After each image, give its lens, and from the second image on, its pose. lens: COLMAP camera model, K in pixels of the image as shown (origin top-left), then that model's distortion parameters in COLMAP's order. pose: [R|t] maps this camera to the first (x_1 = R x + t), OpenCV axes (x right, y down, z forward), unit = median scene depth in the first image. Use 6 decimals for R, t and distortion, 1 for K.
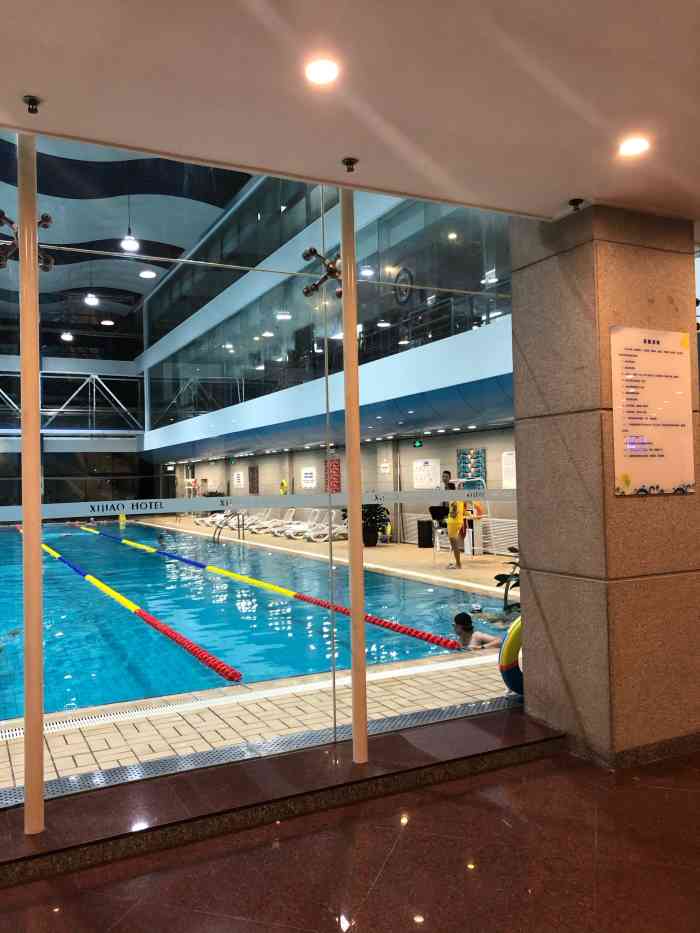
lens RADIAL K [[740.7, 0, 350.0], [0, 740.7, 466.5], [0, 0, 1]] dist [0.011408, -0.005013]
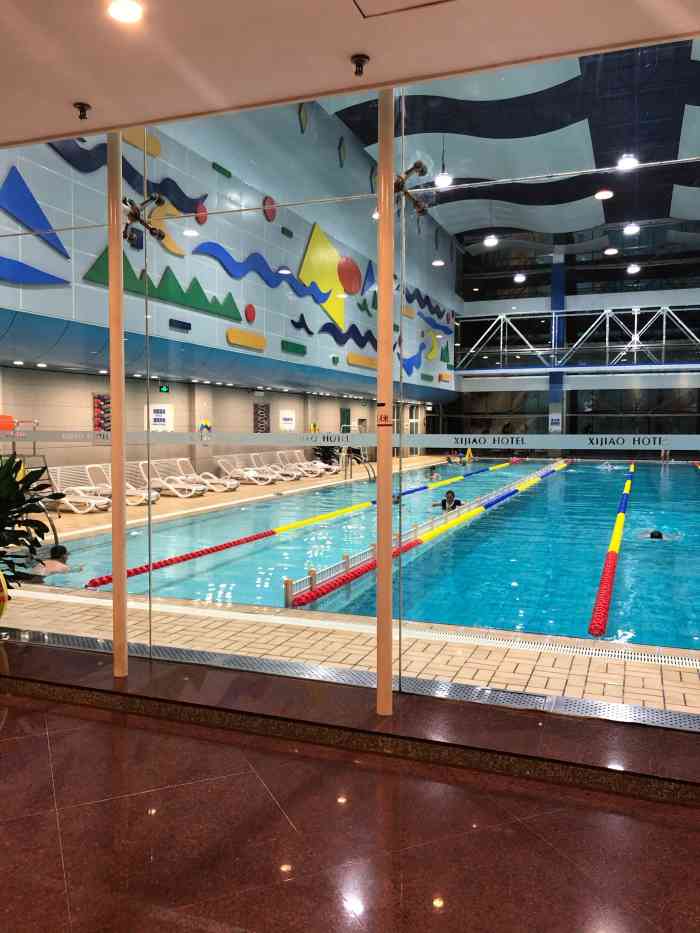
lens RADIAL K [[740.7, 0, 350.0], [0, 740.7, 466.5], [0, 0, 1]] dist [0.011408, -0.005013]
pose [[0.664435, 0.065957, -0.744430, 0.394445], [-0.001243, 0.996194, 0.087155, -0.005383], [0.747345, -0.056984, 0.661988, 0.200446]]
